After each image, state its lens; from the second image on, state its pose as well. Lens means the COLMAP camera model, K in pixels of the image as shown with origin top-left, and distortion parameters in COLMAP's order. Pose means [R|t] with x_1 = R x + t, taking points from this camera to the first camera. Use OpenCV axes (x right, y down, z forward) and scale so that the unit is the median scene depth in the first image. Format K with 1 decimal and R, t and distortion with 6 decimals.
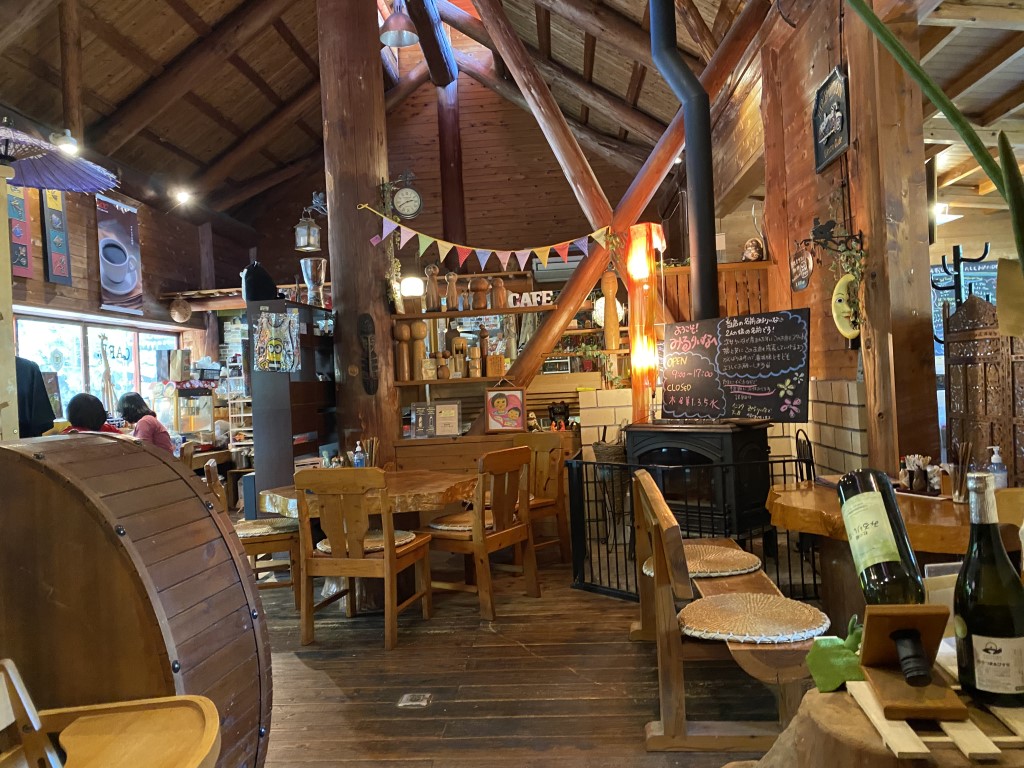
lens RADIAL K [[777.7, 0, 510.8], [0, 777.7, 383.7], [0, 0, 1]] dist [-0.000083, -0.000451]
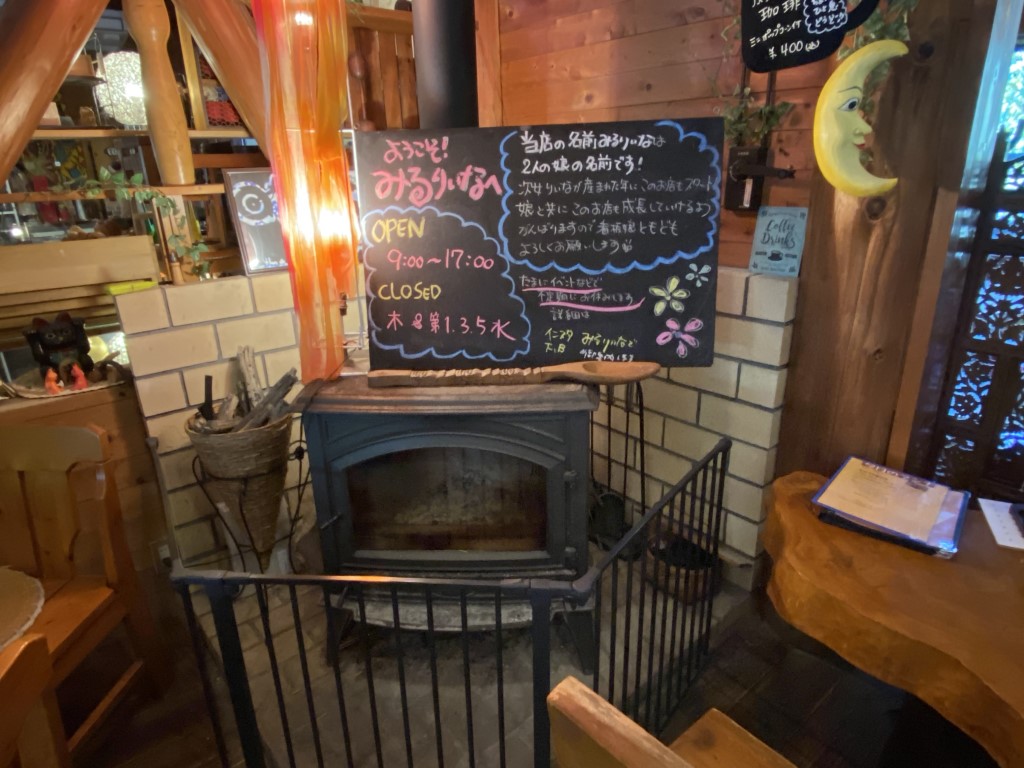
lens RADIAL K [[629.9, 0, 508.4], [0, 629.9, 388.7], [0, 0, 1]] dist [0.021038, -0.009308]
pose [[0.735082, -0.194859, 0.649373, 0.016528], [-0.008345, 0.955134, 0.296056, -0.051232], [-0.677927, -0.223044, 0.700476, 0.738172]]
